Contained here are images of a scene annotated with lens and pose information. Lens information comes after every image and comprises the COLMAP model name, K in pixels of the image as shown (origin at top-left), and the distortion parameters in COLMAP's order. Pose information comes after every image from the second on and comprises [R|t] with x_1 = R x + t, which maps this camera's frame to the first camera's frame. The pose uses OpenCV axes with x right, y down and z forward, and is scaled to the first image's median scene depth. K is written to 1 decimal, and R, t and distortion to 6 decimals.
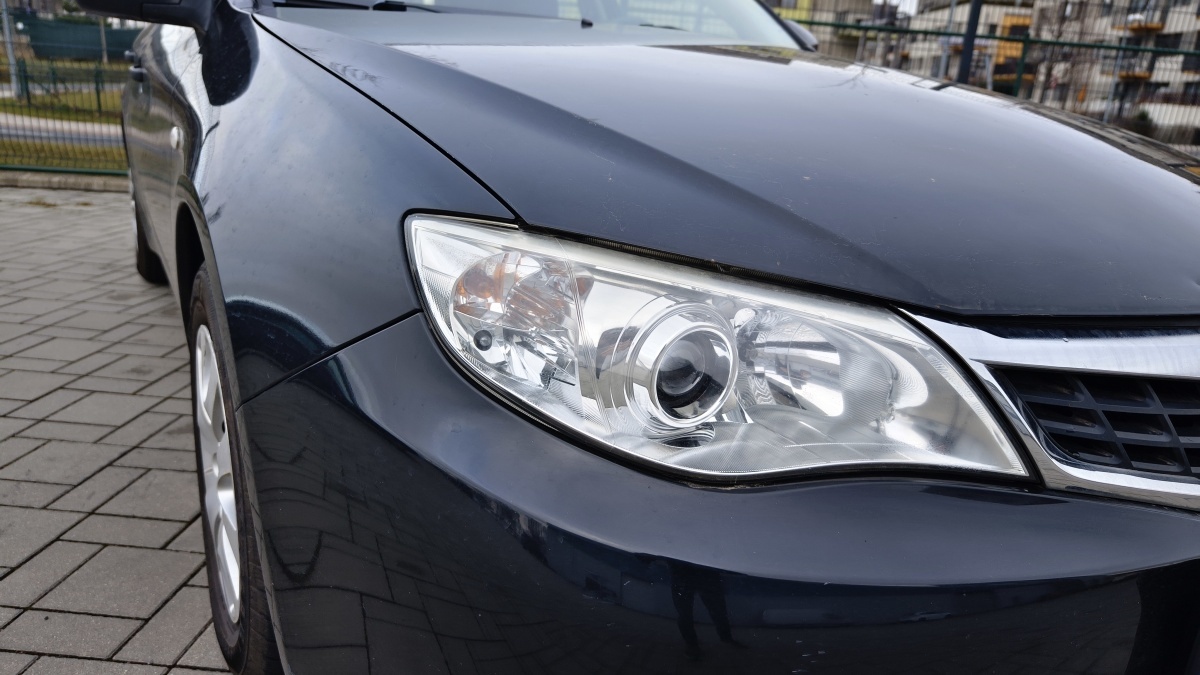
lens RADIAL K [[857.2, 0, 614.0], [0, 857.2, 375.8], [0, 0, 1]] dist [-0.008066, -0.004354]
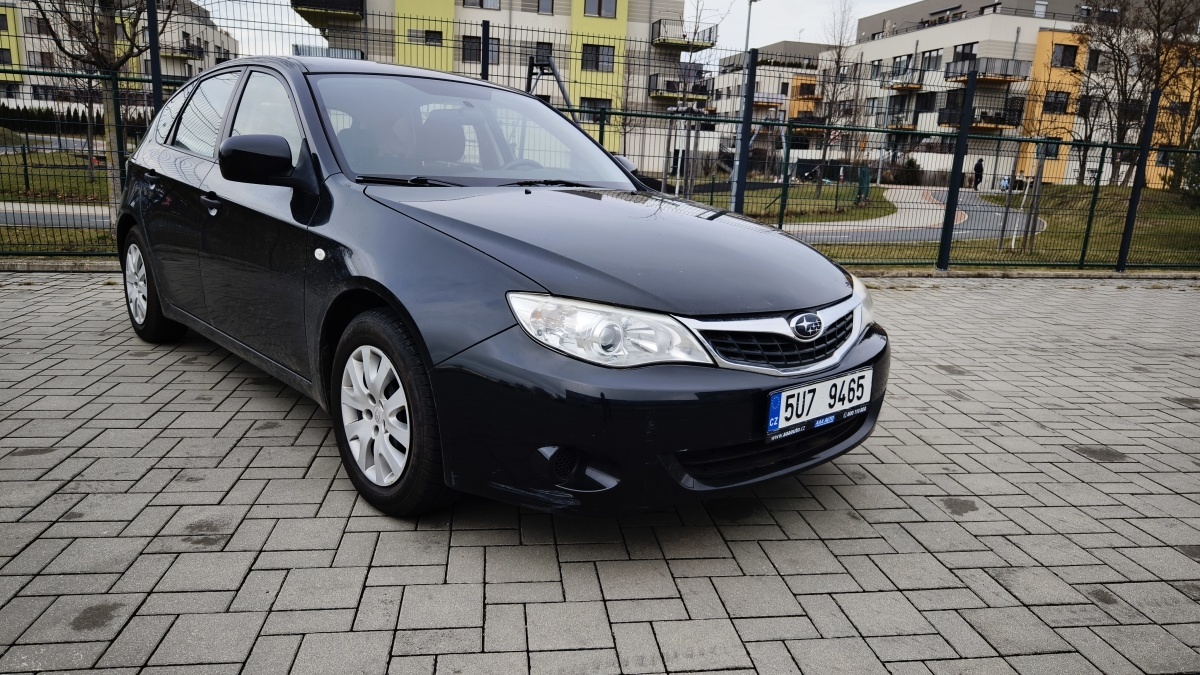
lens RADIAL K [[839.1, 0, 625.3], [0, 839.1, 371.7], [0, 0, 1]] dist [0.003752, 0.000347]
pose [[0.978275, -0.067373, 0.196056, -0.113601], [0.078178, 0.995788, -0.047896, 0.066987], [-0.192003, 0.062182, 0.979422, -0.499232]]
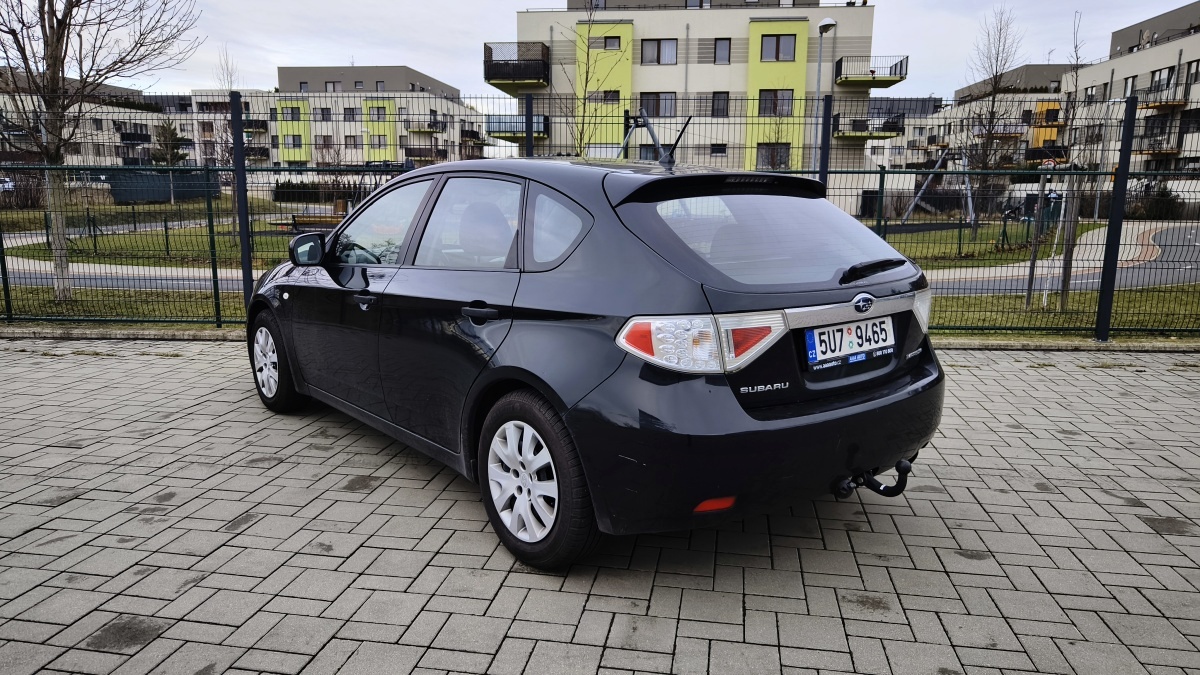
lens RADIAL K [[851.3, 0, 571.3], [0, 851.3, 336.8], [0, 0, 1]] dist [0.010395, -0.001311]
pose [[0.989568, -0.037501, -0.139101, 1.414133], [0.014821, 0.986904, -0.160627, 0.025838], [0.143303, 0.156890, 0.977164, -0.269783]]
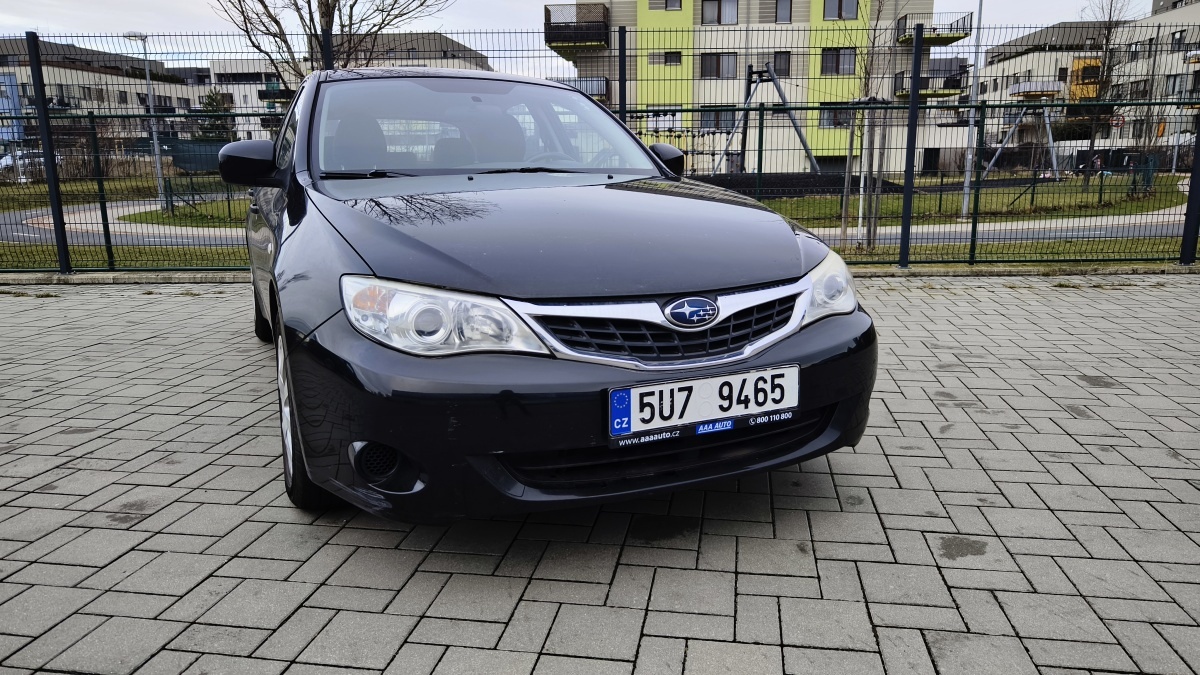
lens RADIAL K [[844.4, 0, 600.0], [0, 844.4, 337.5], [0, 0, 1]] dist [0.004667, -0.000963]
pose [[0.991099, -0.052531, -0.122322, 0.244636], [0.037531, 0.991839, -0.121847, 0.100394], [0.127725, 0.116171, 0.984983, -0.419477]]
